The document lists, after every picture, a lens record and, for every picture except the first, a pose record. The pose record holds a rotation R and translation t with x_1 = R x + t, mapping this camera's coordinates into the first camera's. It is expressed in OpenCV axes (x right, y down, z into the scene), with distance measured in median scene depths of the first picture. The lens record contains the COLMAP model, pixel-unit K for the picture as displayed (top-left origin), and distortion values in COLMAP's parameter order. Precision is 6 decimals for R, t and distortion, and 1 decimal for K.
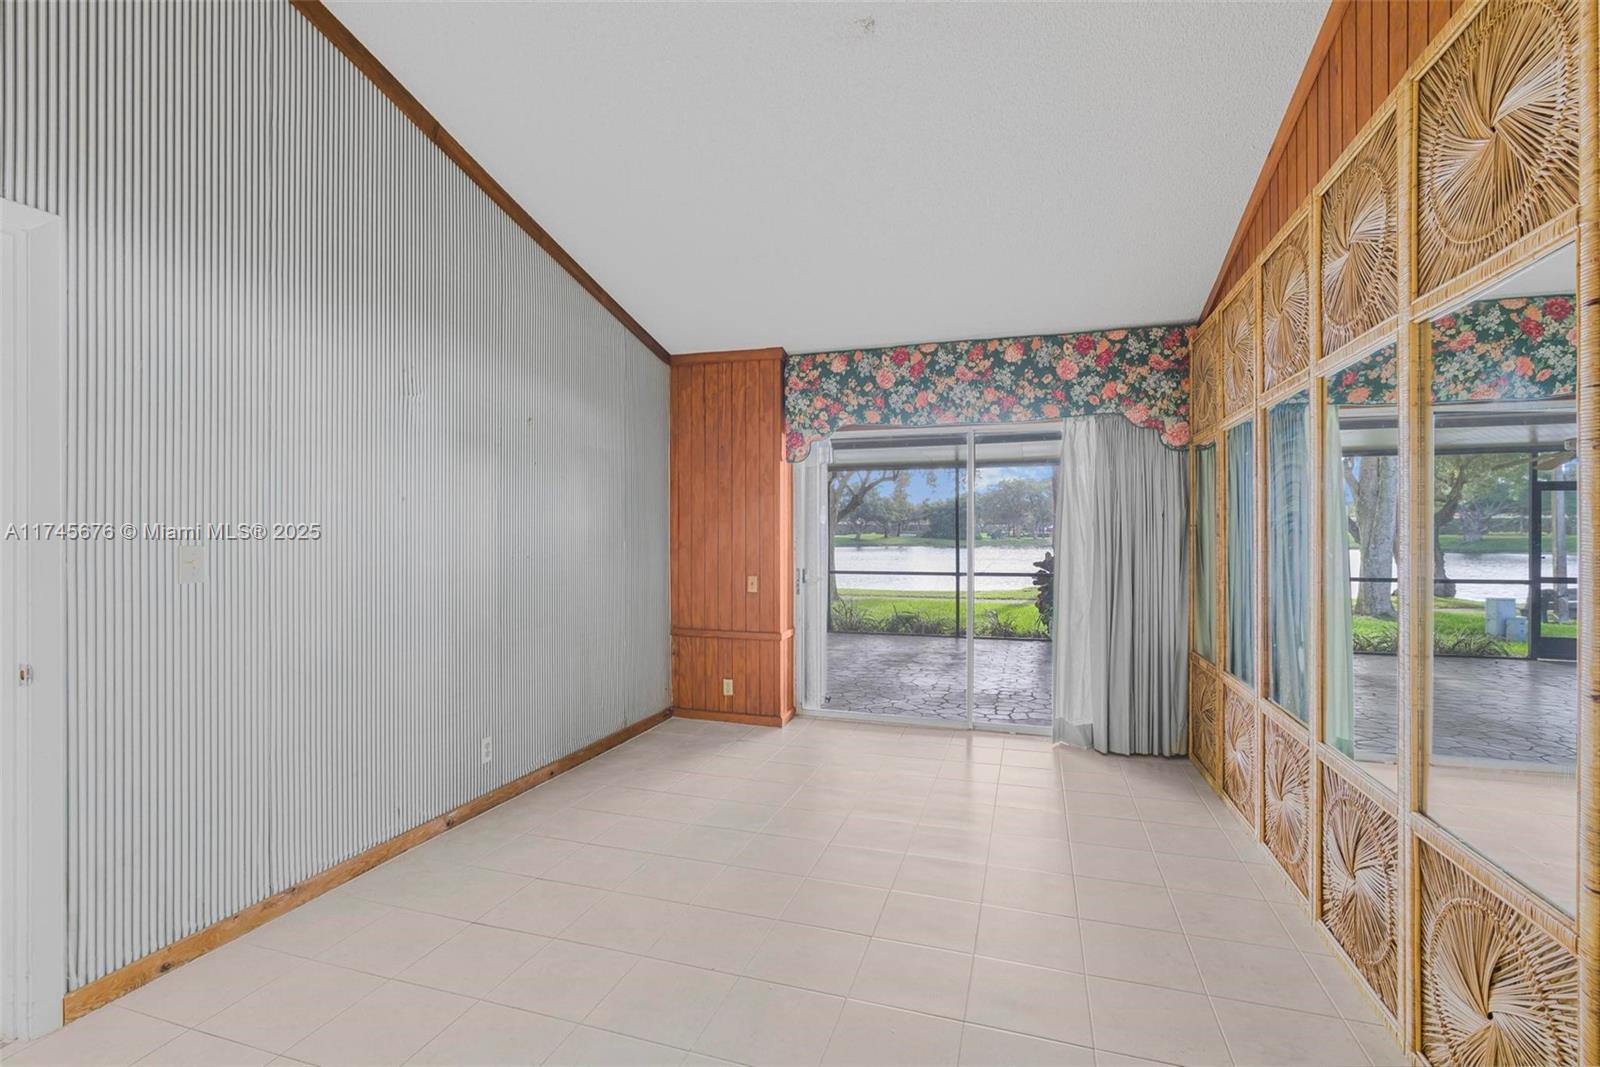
lens RADIAL K [[718.2, 0, 800.4], [0, 718.2, 538.0], [0, 0, 1]] dist [-0.012141, -0.000014]
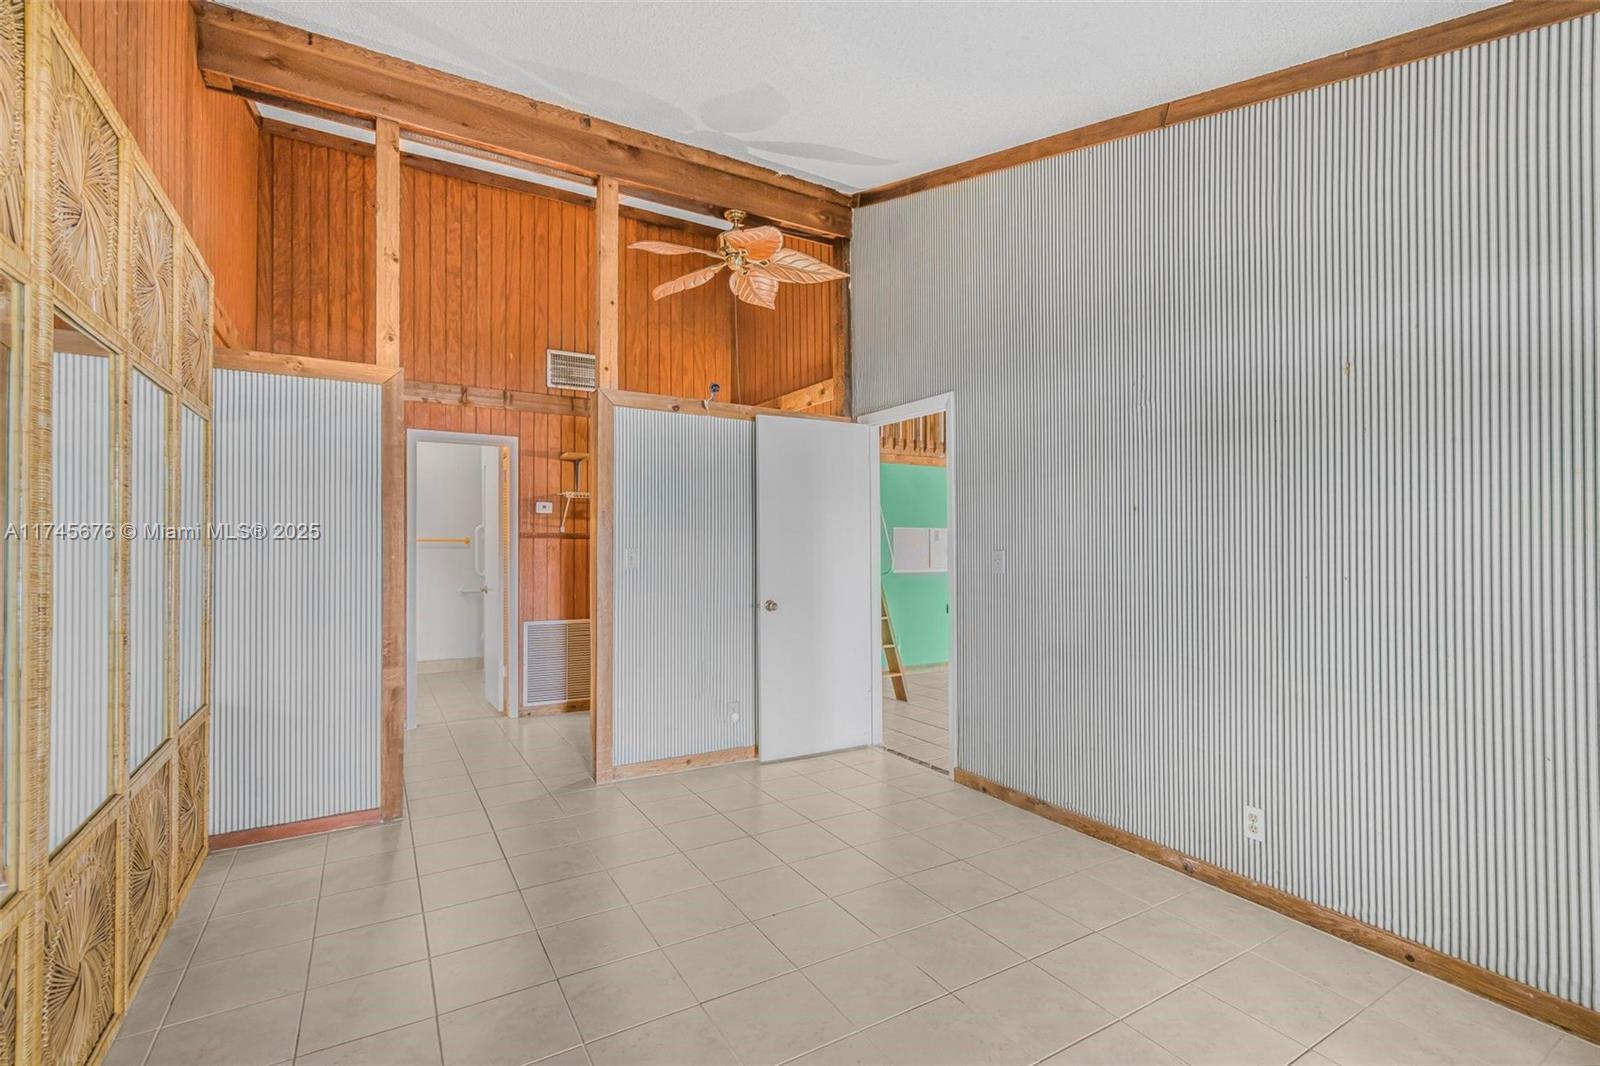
lens RADIAL K [[725.2, 0, 796.3], [0, 725.2, 534.4], [0, 0, 1]] dist [-0.008411, 0.000484]
pose [[-0.668790, -0.009816, -0.743387, 0.262104], [-0.004365, 0.999947, -0.009278, -0.002609], [0.743439, -0.002960, -0.668797, 0.644932]]
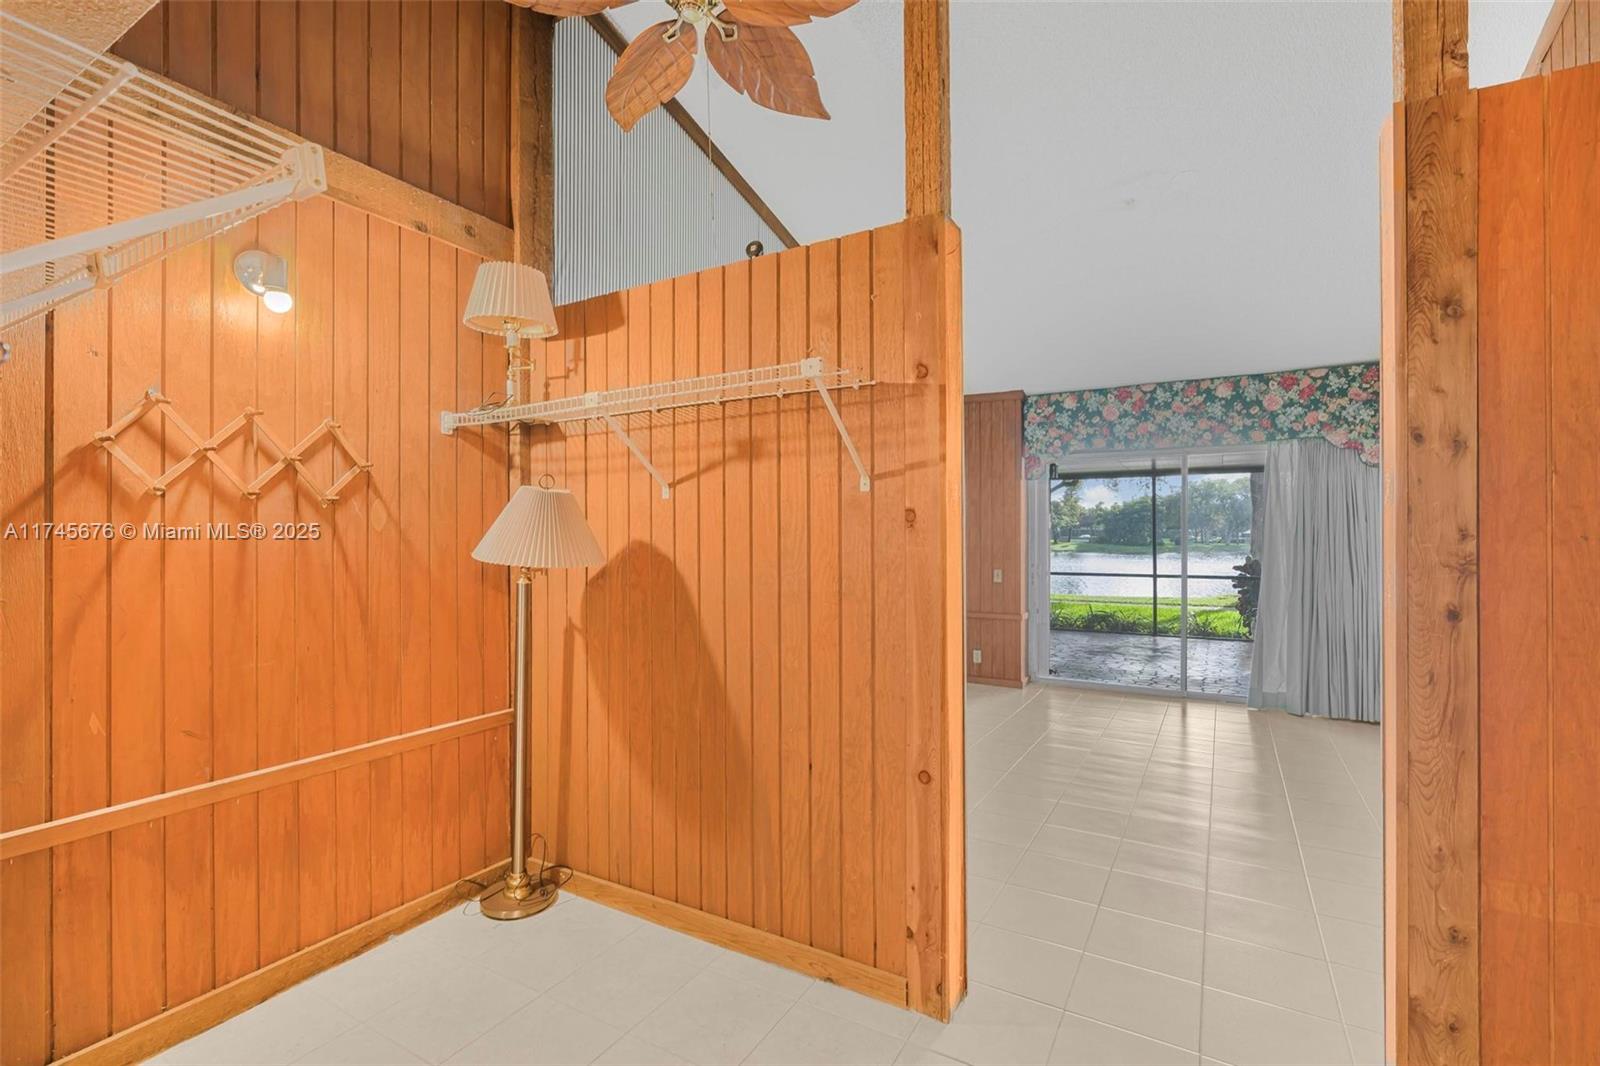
lens RADIAL K [[725.2, 0, 796.3], [0, 725.2, 534.4], [0, 0, 1]] dist [-0.008411, 0.000484]
pose [[0.975846, 0.001313, -0.218457, -0.141436], [-0.003950, 0.999925, -0.011634, 0.007548], [0.218426, 0.012216, 0.975777, -0.353185]]
